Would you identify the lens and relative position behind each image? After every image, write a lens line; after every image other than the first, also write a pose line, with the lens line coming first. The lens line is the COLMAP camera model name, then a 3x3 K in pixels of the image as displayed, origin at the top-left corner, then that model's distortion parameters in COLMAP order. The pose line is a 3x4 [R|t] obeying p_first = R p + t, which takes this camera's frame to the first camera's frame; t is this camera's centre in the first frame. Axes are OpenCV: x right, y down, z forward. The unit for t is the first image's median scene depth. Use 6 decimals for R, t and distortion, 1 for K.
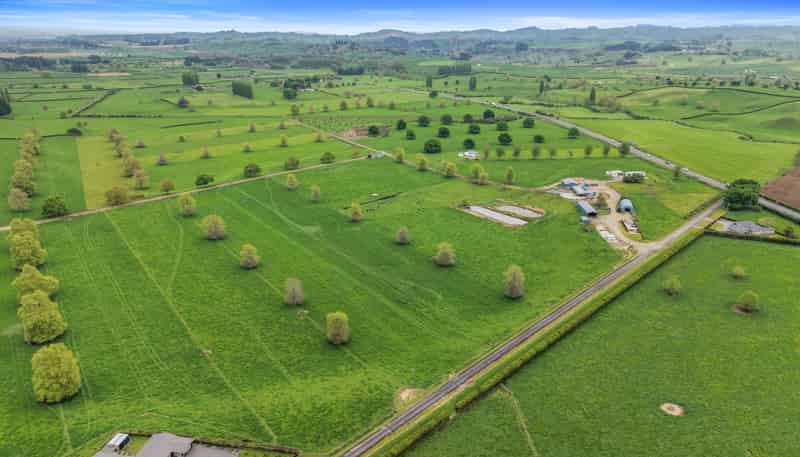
lens RADIAL K [[546.9, 0, 400.0], [0, 546.9, 228.5], [0, 0, 1]] dist [-0.007289, -0.005385]
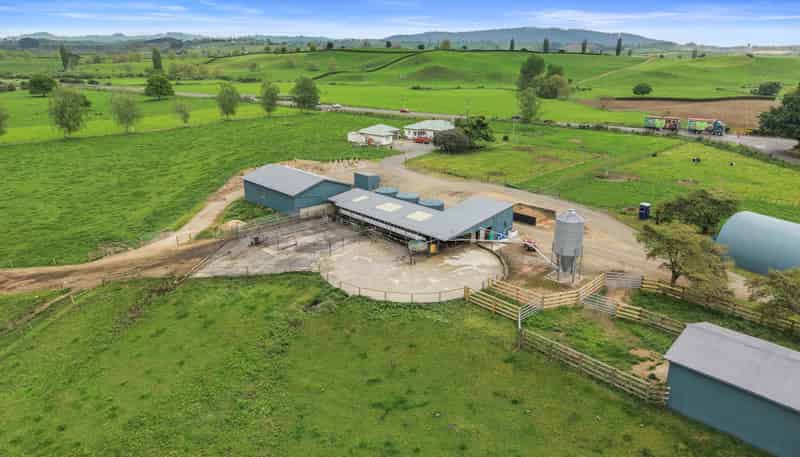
lens RADIAL K [[546.9, 0, 400.0], [0, 546.9, 228.5], [0, 0, 1]] dist [-0.007289, -0.005385]
pose [[0.710853, -0.210441, 0.671121, 0.210462], [0.235719, 0.970288, 0.054575, -0.070449], [-0.662665, 0.119401, 0.739336, 0.839182]]
